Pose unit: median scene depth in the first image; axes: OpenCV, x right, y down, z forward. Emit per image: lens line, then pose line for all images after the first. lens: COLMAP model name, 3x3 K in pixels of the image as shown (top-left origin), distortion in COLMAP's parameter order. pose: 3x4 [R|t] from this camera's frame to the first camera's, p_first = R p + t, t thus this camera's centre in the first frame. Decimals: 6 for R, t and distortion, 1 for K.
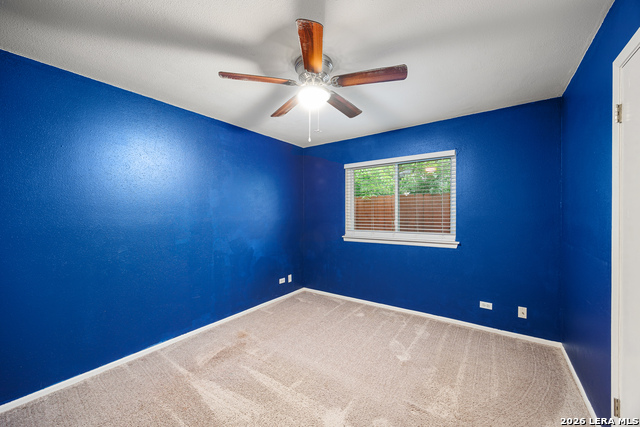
lens RADIAL K [[249.0, 0, 325.1], [0, 249.0, 214.1], [0, 0, 1]] dist [-0.001959, -0.000252]
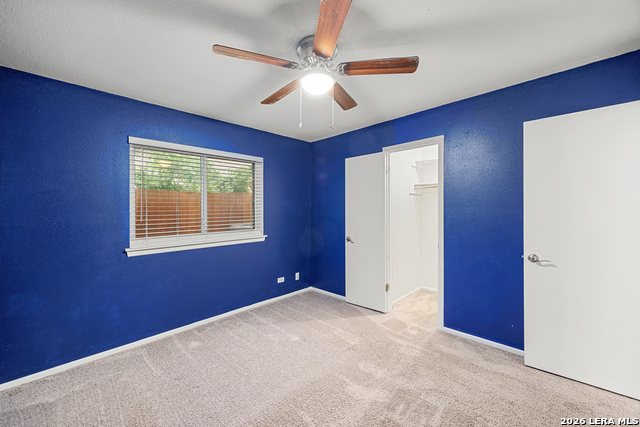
lens RADIAL K [[249.0, 0, 325.1], [0, 249.0, 214.1], [0, 0, 1]] dist [-0.001959, -0.000252]
pose [[0.164448, -0.016023, 0.986256, -0.594274], [0.017309, 0.999761, 0.013356, -0.000750], [-0.986234, 0.014875, 0.164686, 0.513877]]
